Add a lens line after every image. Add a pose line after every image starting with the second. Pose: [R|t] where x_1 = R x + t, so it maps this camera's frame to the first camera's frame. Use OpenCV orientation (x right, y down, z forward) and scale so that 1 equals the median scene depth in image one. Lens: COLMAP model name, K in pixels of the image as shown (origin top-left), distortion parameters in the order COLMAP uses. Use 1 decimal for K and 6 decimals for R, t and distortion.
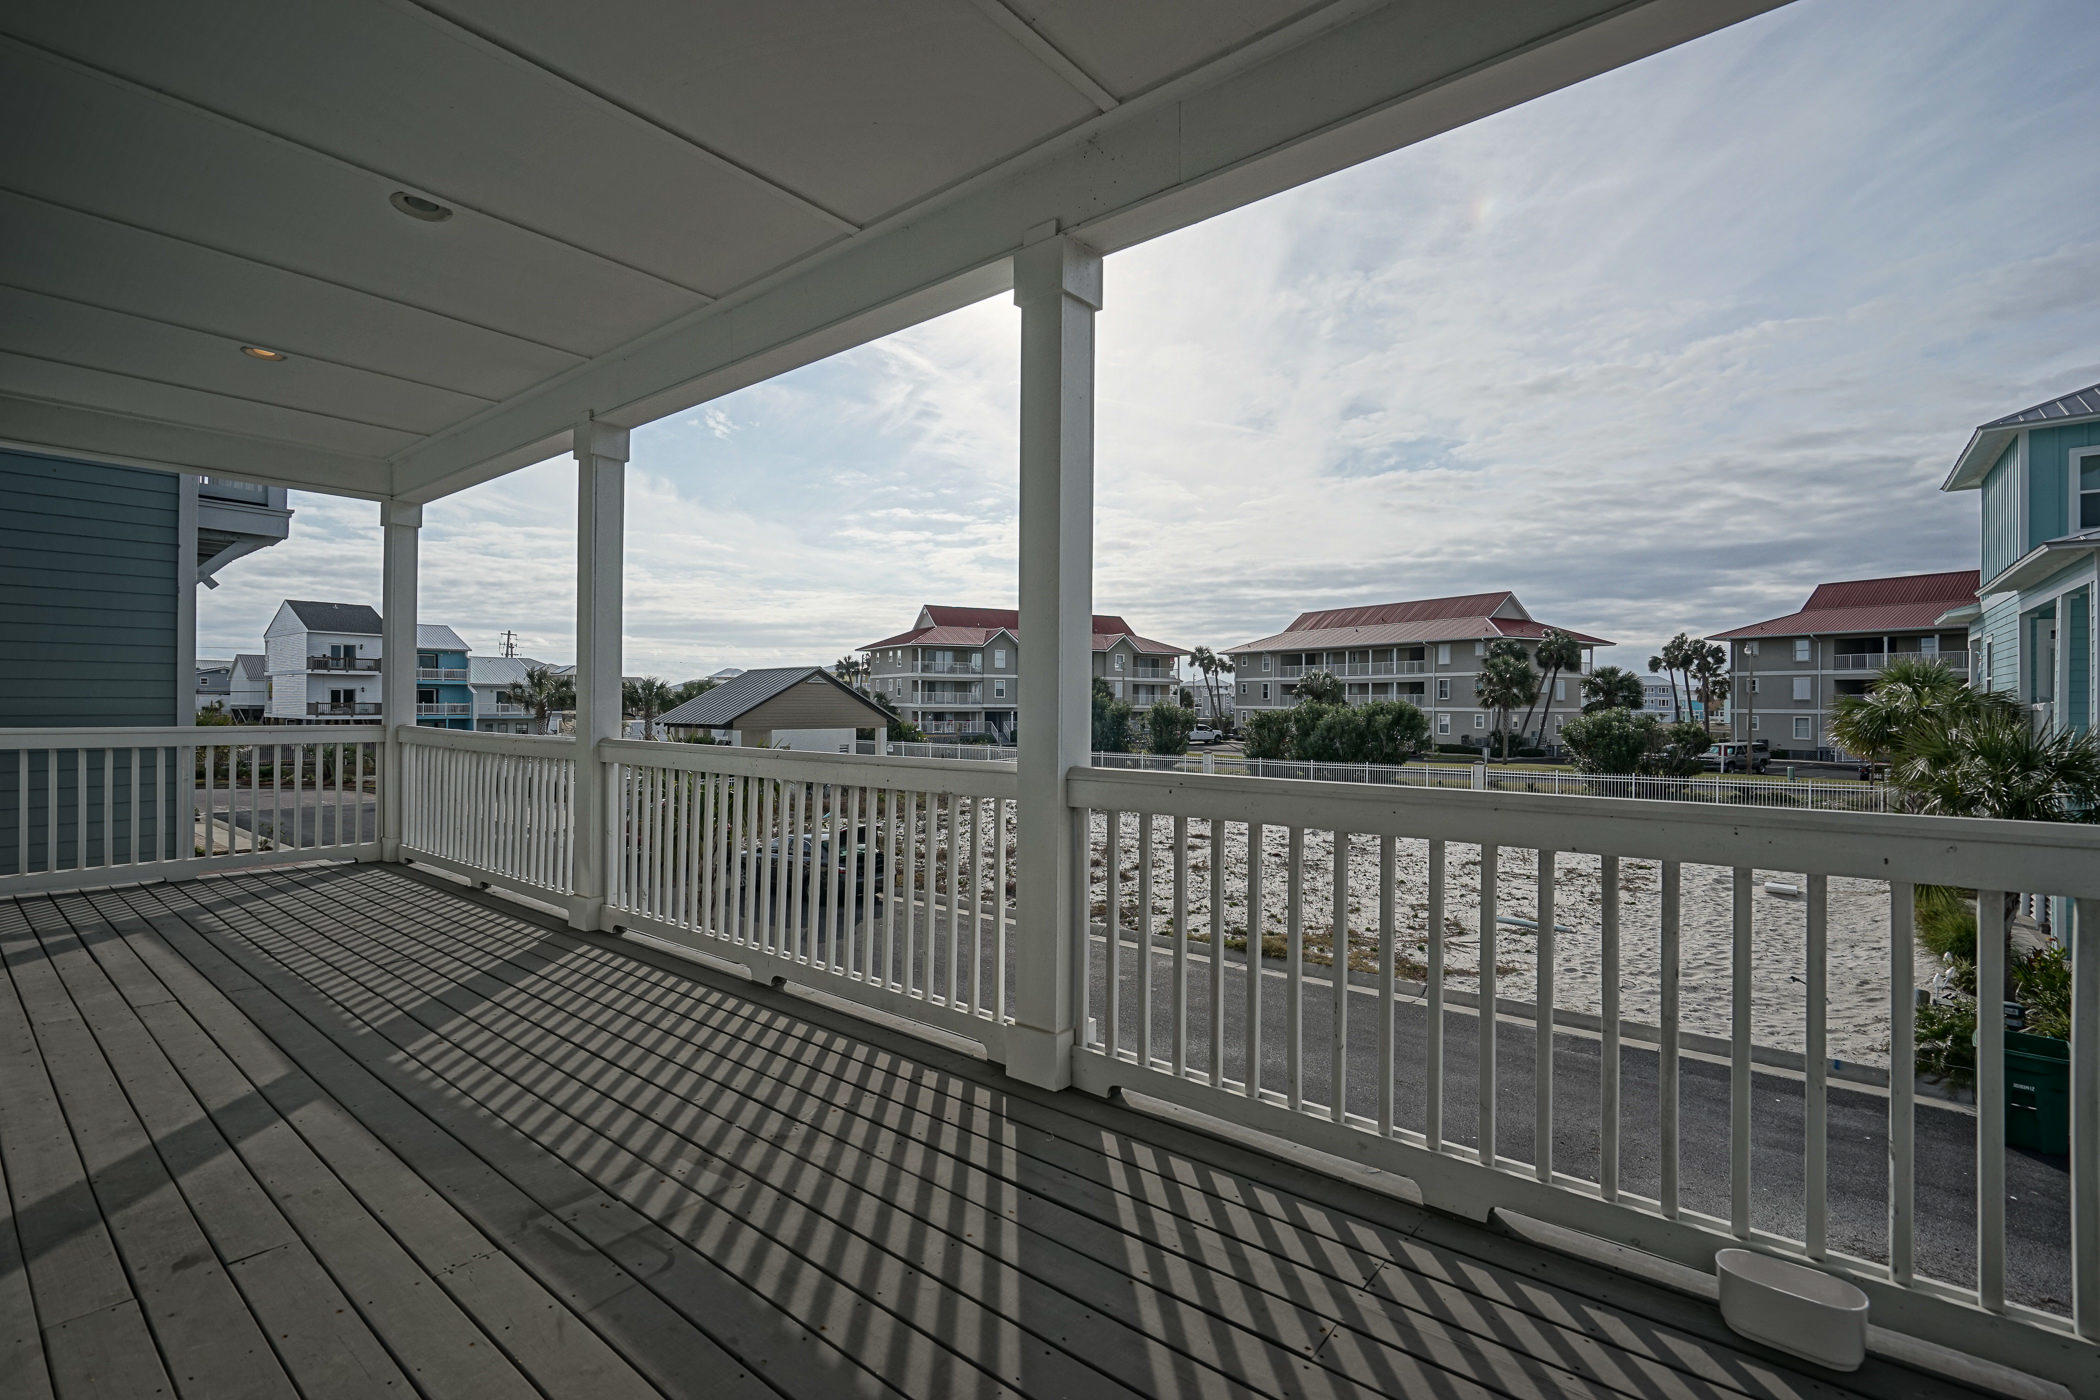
lens RADIAL K [[946.2, 0, 1048.0], [0, 946.2, 701.2], [0, 0, 1]] dist [-0.001312, -0.000367]
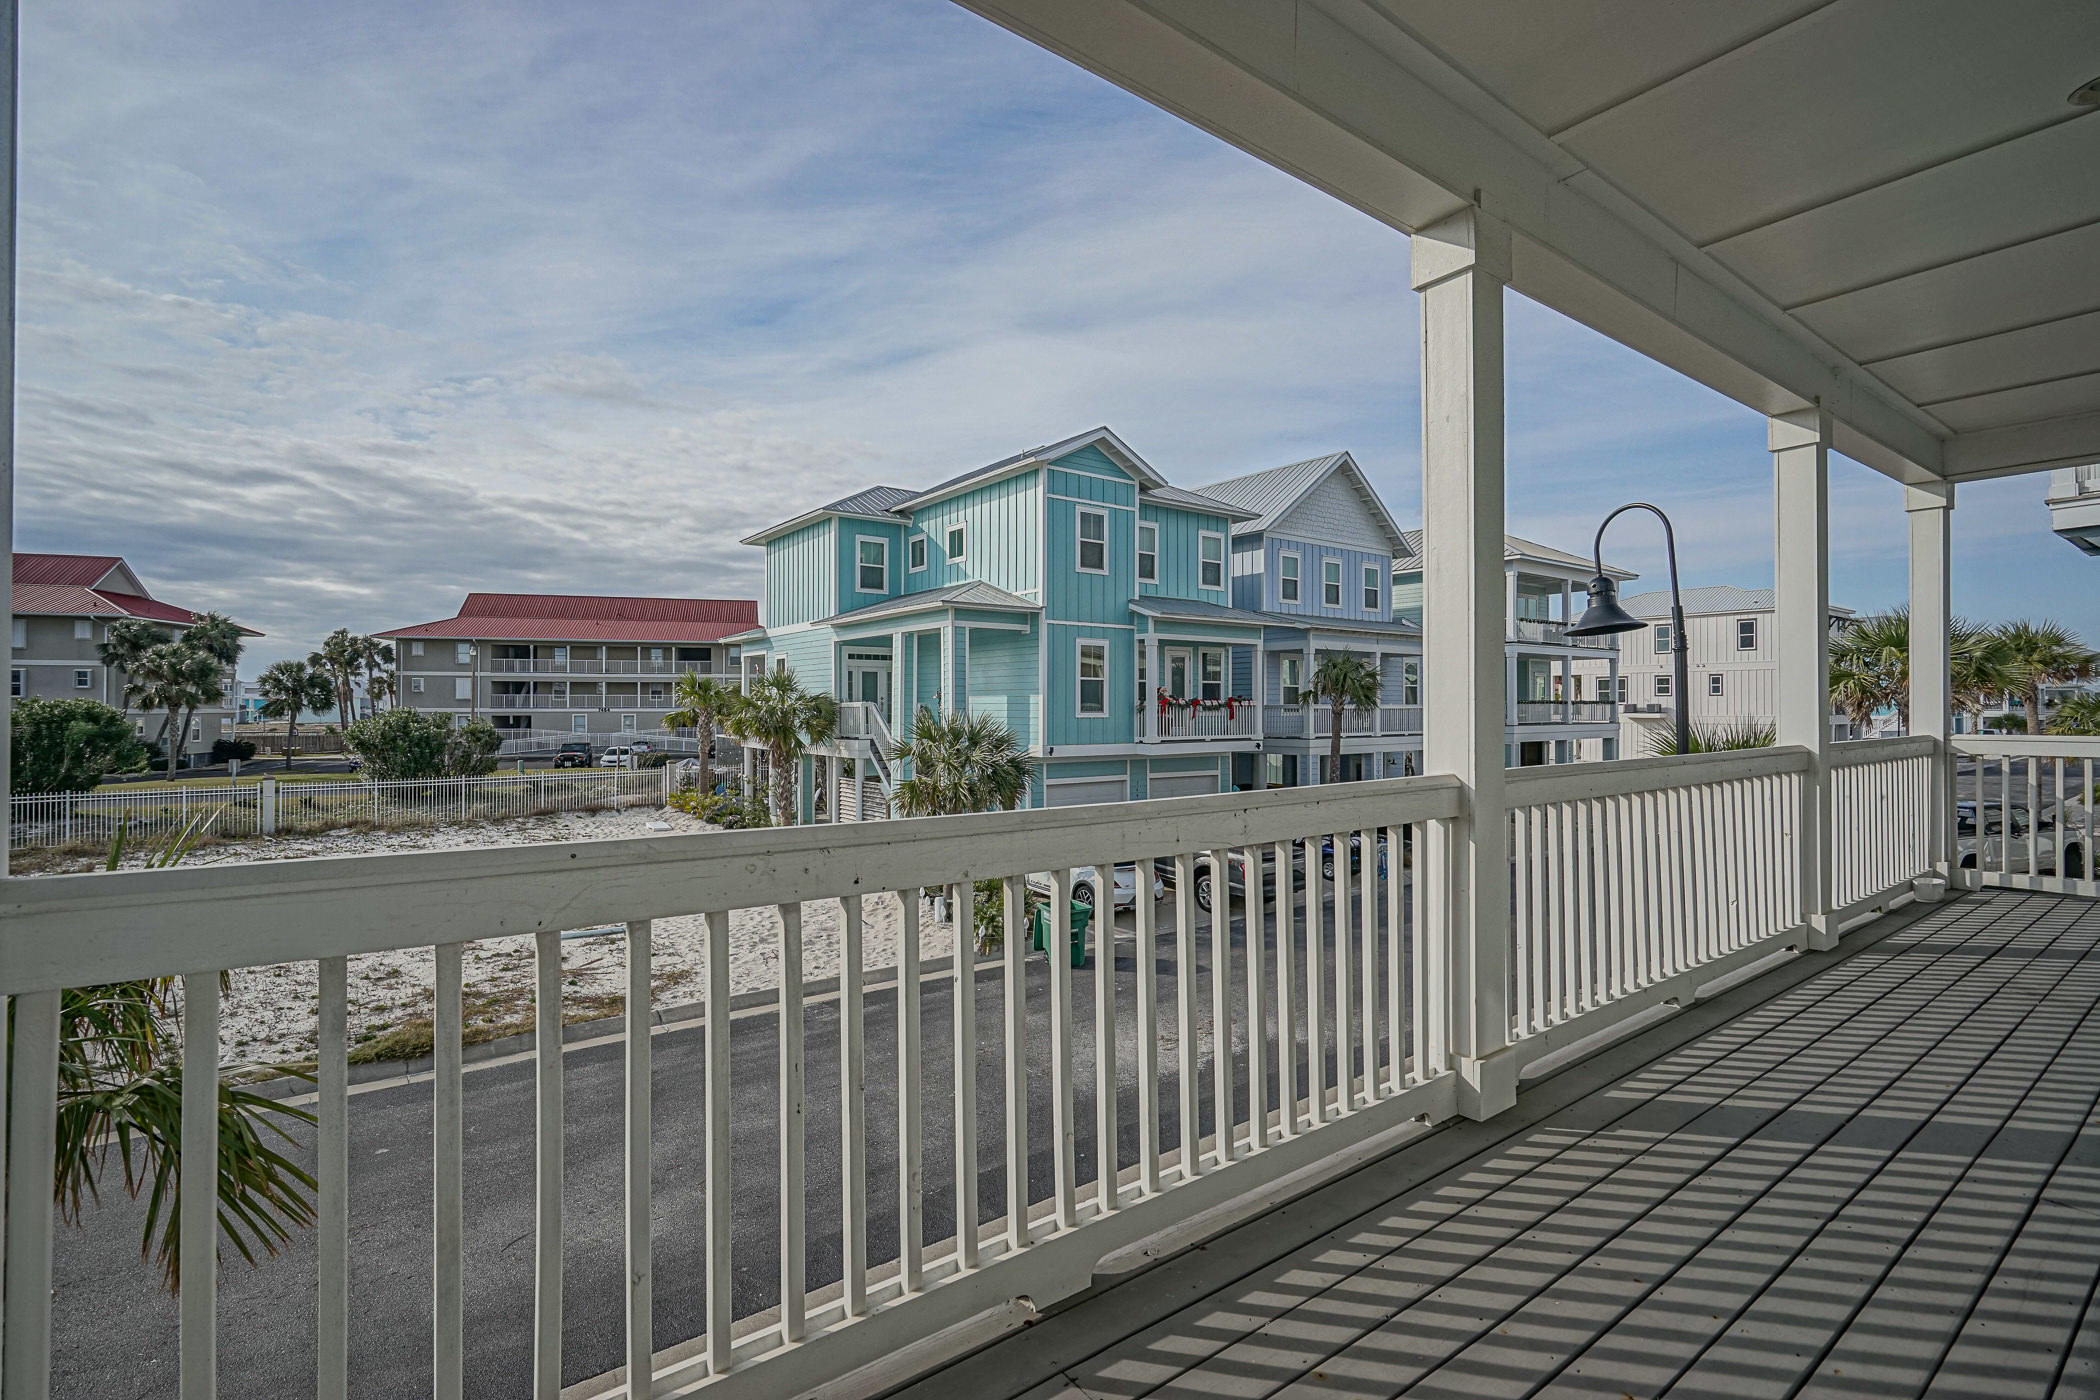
lens RADIAL K [[963.0, 0, 1034.9], [0, 963.0, 721.1], [0, 0, 1]] dist [-0.000120, 0.000214]
pose [[0.239819, -0.021686, 0.970575, -0.178104], [0.000697, 0.999754, 0.022166, -0.000477], [-0.970817, -0.004640, 0.239775, 0.181432]]
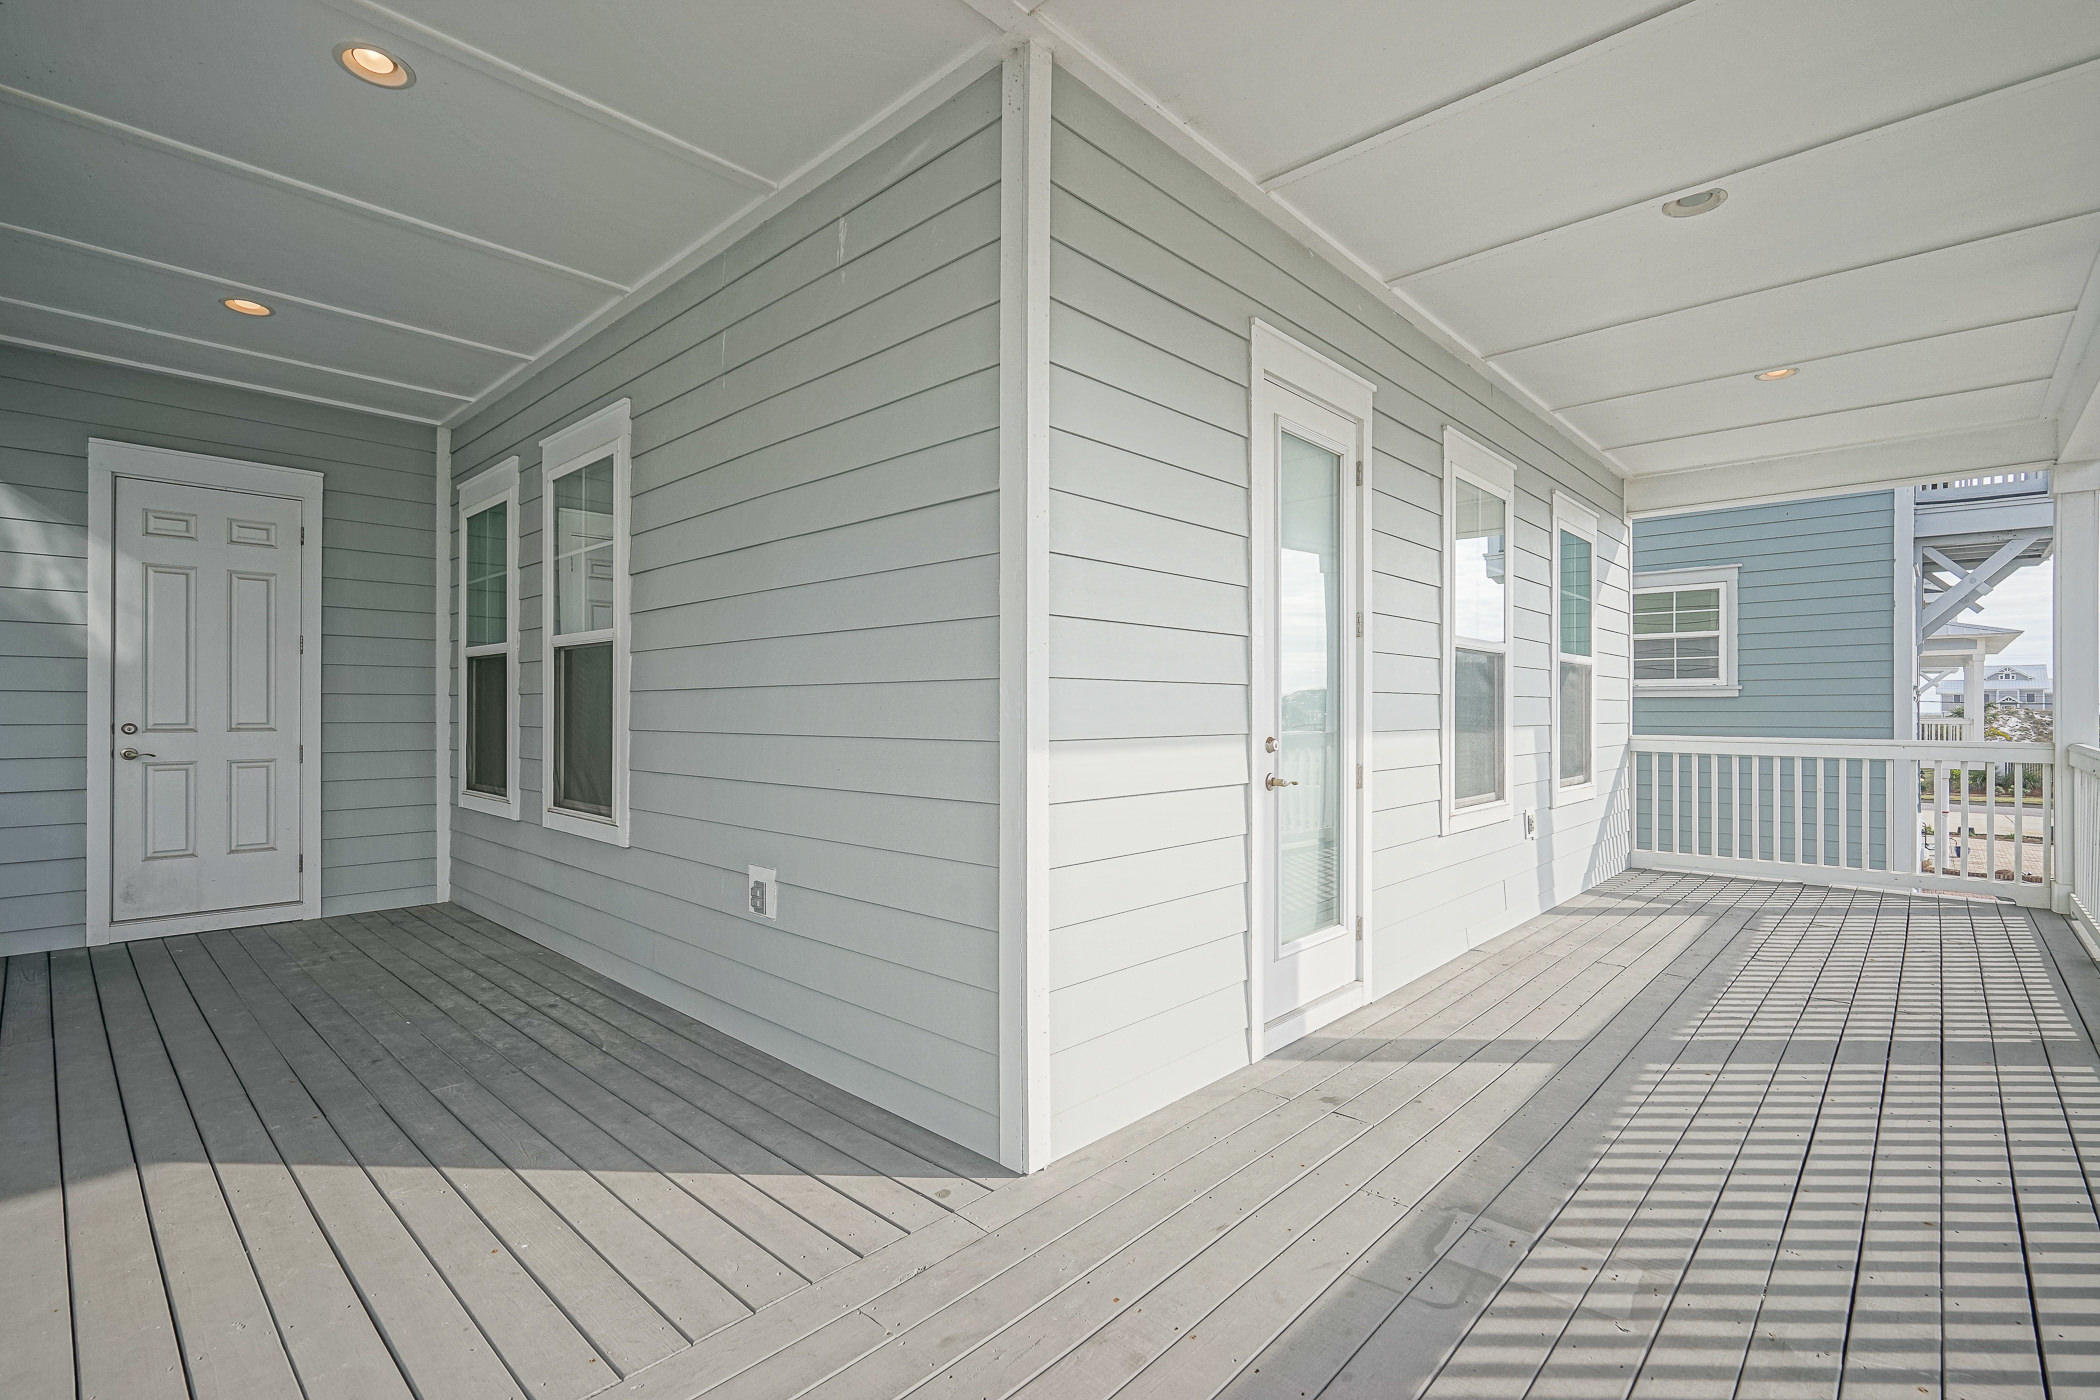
lens RADIAL K [[946.2, 0, 1048.0], [0, 946.2, 701.2], [0, 0, 1]] dist [-0.001312, -0.000367]
pose [[-0.066669, -0.015150, -0.997660, 0.037118], [-0.000994, 0.999885, -0.015117, 0.000470], [0.997775, -0.000016, -0.066676, 0.043540]]
